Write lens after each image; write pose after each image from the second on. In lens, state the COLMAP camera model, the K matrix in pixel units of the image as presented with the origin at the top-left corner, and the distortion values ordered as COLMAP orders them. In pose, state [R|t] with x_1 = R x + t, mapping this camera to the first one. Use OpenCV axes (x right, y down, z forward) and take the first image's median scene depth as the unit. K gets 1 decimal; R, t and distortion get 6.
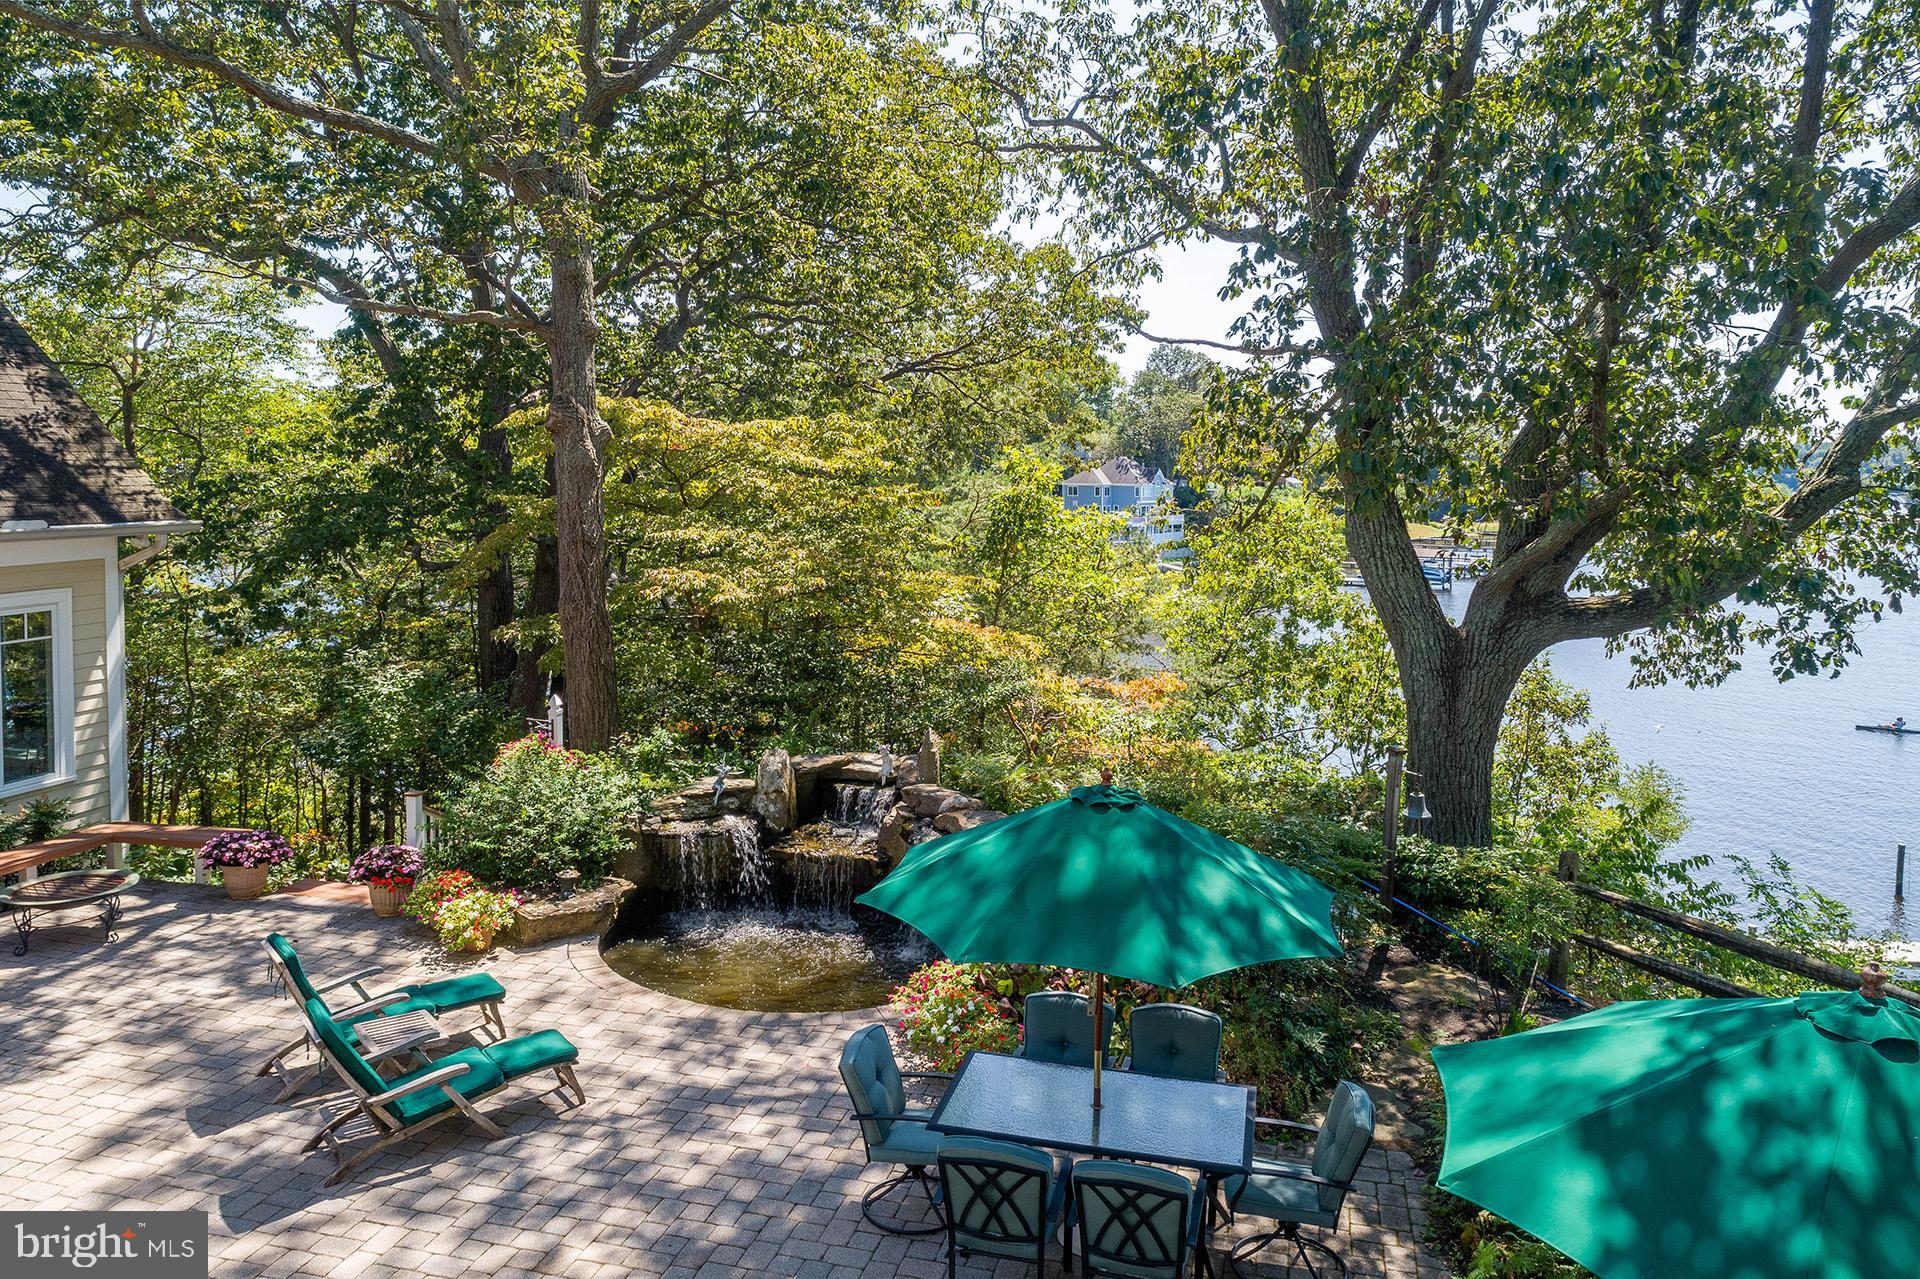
lens RADIAL K [[1345.8, 0, 964.0], [0, 1345.8, 548.3], [0, 0, 1]] dist [0.001914, 0.005510]
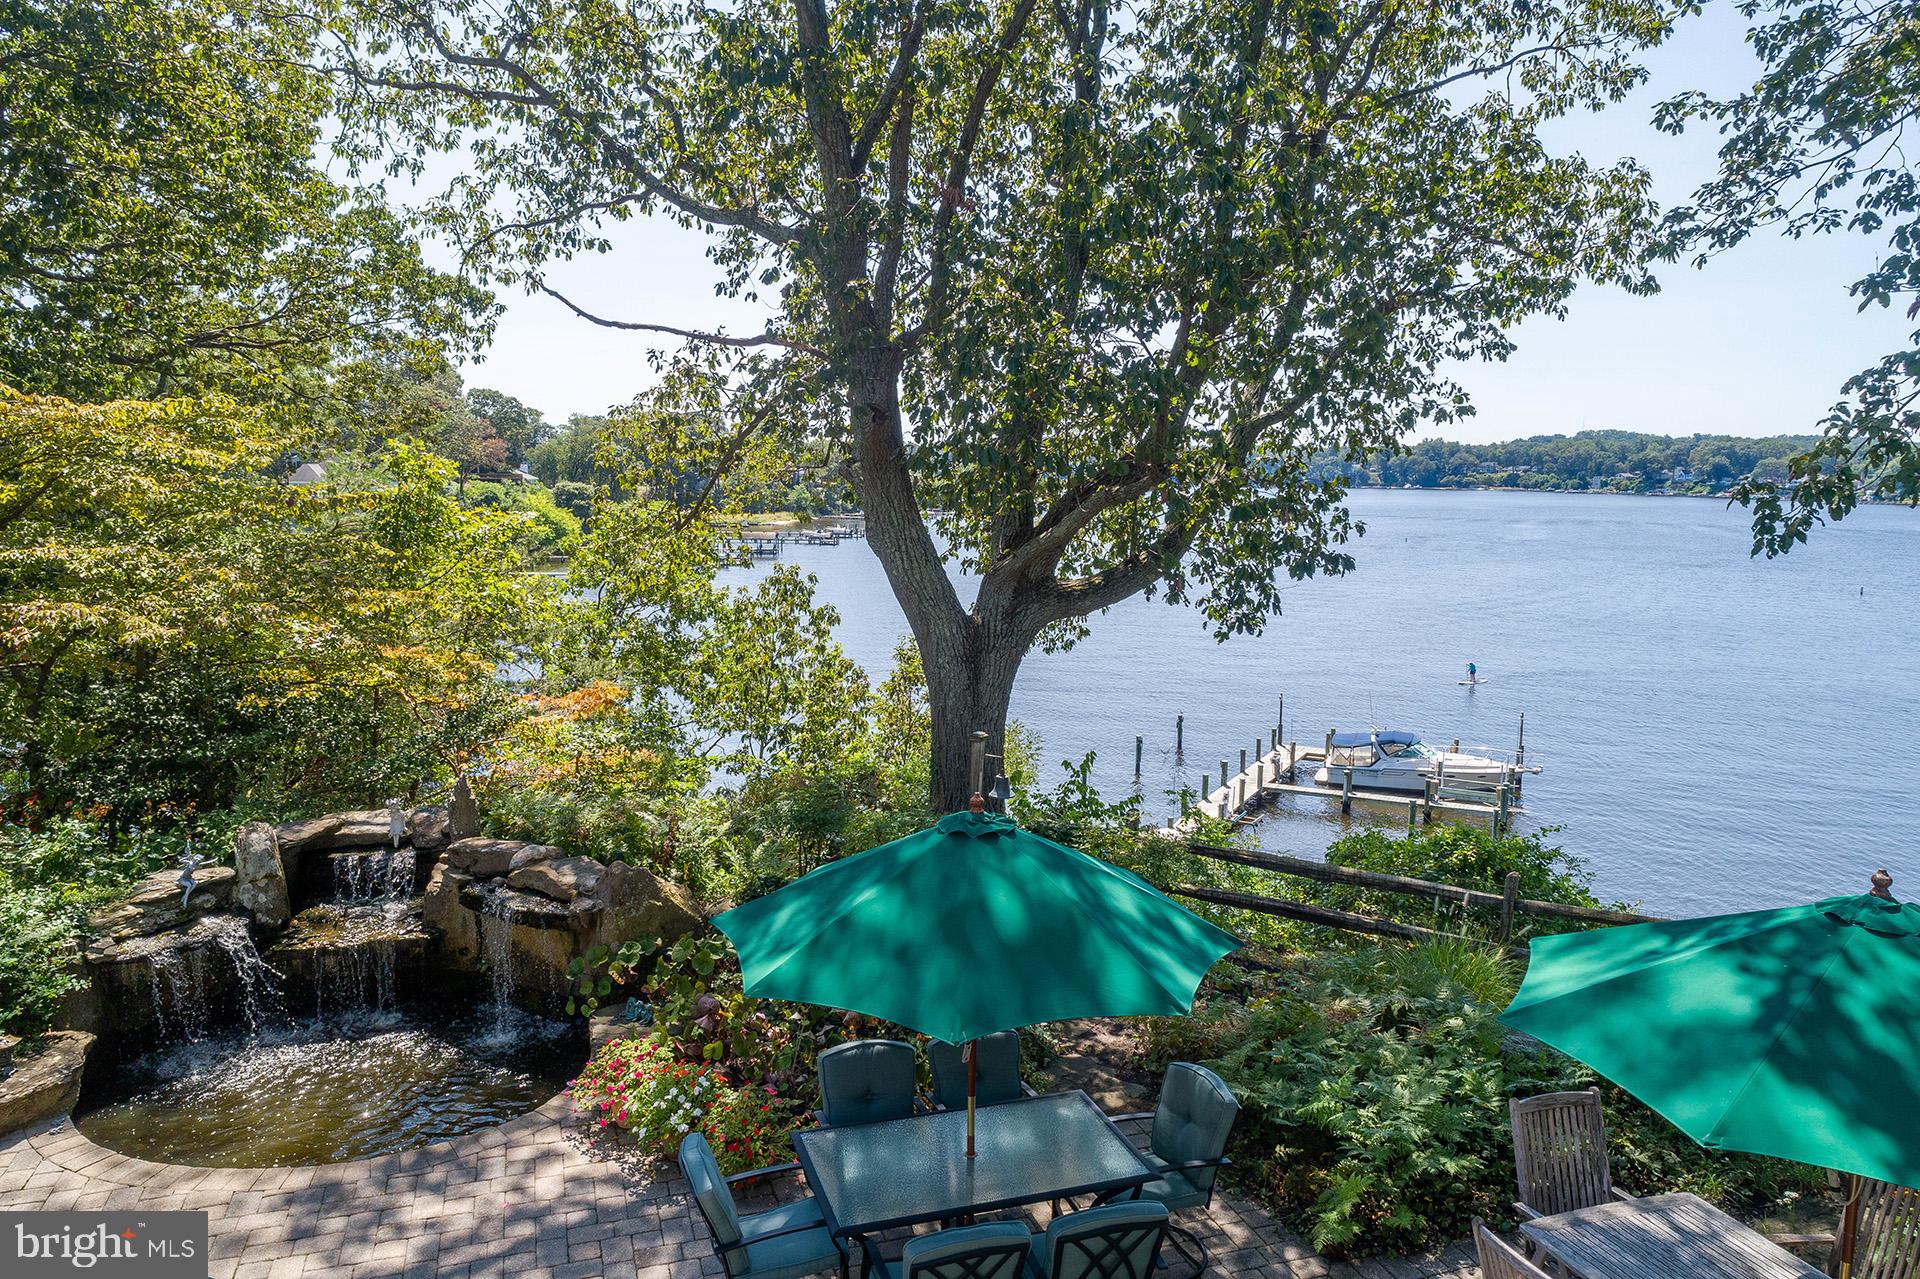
lens RADIAL K [[1303.5, 0, 960.0], [0, 1303.5, 639.5], [0, 0, 1]] dist [-0.008852, 0.007115]
pose [[0.838963, -0.073441, 0.539210, -0.199558], [0.033604, 0.995952, 0.083366, -0.007351], [-0.543150, -0.051821, 0.838035, 0.148981]]
